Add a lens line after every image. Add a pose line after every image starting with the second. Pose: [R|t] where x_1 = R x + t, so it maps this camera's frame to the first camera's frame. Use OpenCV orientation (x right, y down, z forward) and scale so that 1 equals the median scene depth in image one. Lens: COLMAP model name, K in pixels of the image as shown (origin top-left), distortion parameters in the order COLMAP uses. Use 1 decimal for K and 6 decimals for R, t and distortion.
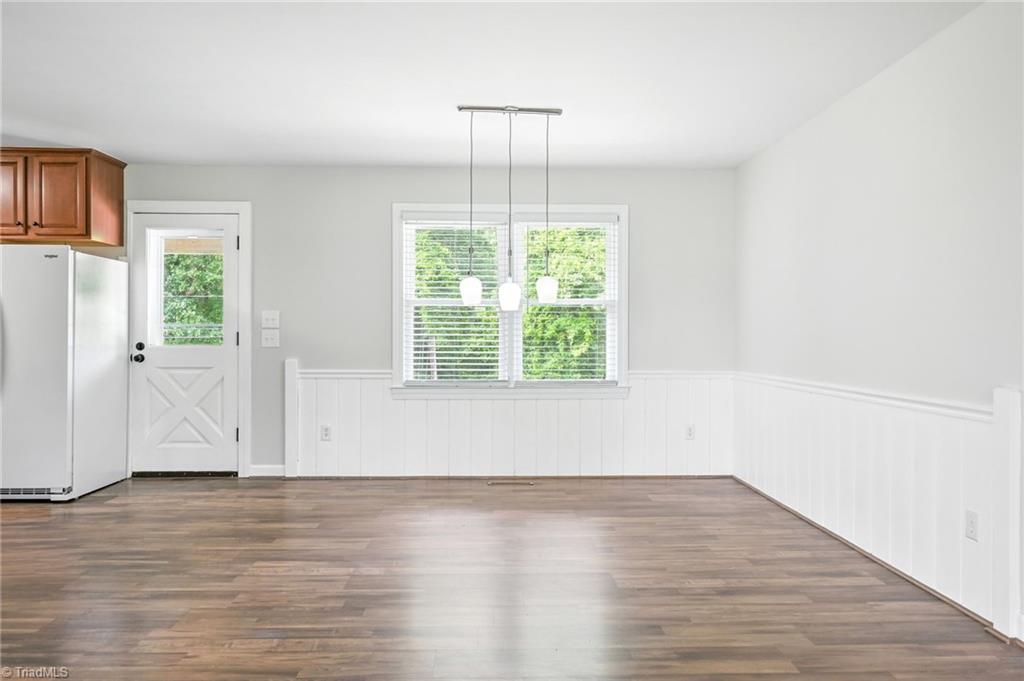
lens RADIAL K [[718.3, 0, 521.7], [0, 718.3, 333.6], [0, 0, 1]] dist [0.005874, -0.001216]
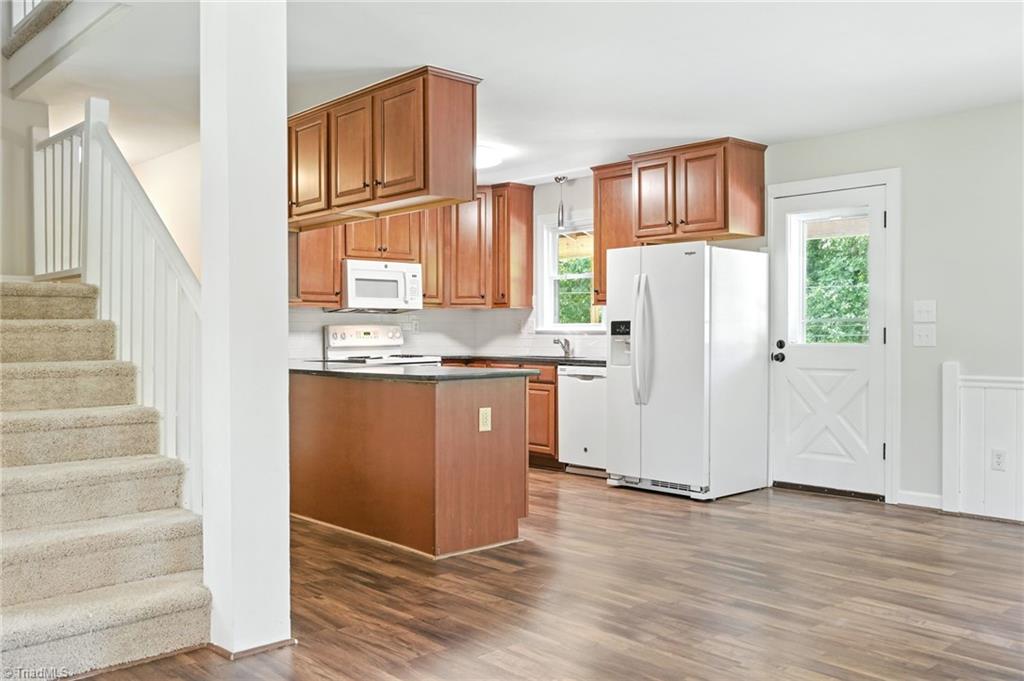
lens RADIAL K [[904.2, 0, 514.6], [0, 904.2, 346.6], [0, 0, 1]] dist [0.004888, 0.012715]
pose [[0.656706, 0.007164, -0.754113, 0.123084], [0.006985, 0.999854, 0.015581, 0.000479], [0.754115, -0.015500, 0.656560, -0.006635]]
